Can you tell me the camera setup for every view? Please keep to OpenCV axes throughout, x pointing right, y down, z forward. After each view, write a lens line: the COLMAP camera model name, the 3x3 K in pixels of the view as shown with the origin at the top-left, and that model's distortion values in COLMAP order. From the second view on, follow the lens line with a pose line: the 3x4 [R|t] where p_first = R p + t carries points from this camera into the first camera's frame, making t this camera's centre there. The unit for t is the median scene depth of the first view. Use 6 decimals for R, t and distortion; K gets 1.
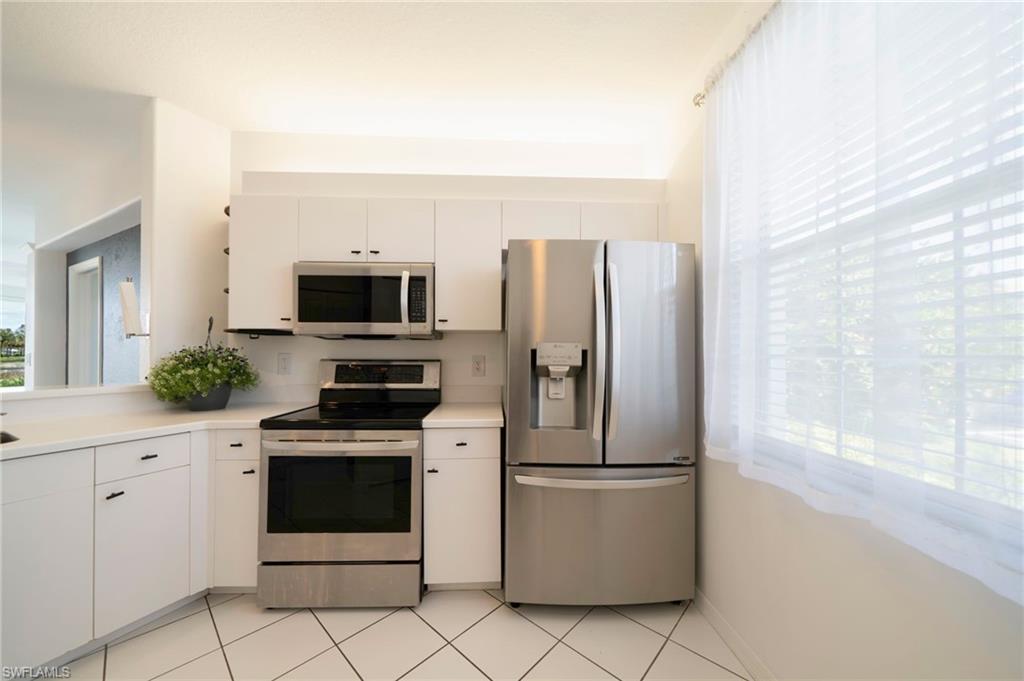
lens RADIAL K [[382.1, 0, 521.1], [0, 382.1, 346.4], [0, 0, 1]] dist [-0.003509, -0.000089]
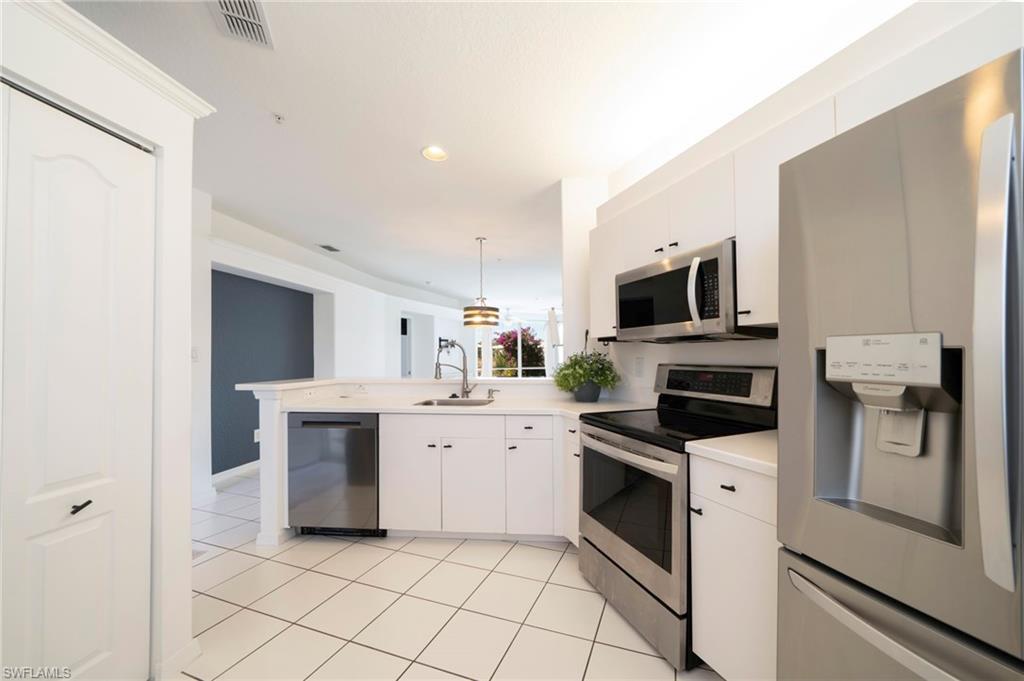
lens RADIAL K [[382.1, 0, 520.3], [0, 382.1, 349.0], [0, 0, 1]] dist [-0.003509, -0.000089]
pose [[0.347358, -0.022573, -0.937461, 0.330910], [0.018618, 0.999679, -0.017173, 0.006444], [0.937548, -0.011489, 0.347666, 0.359238]]
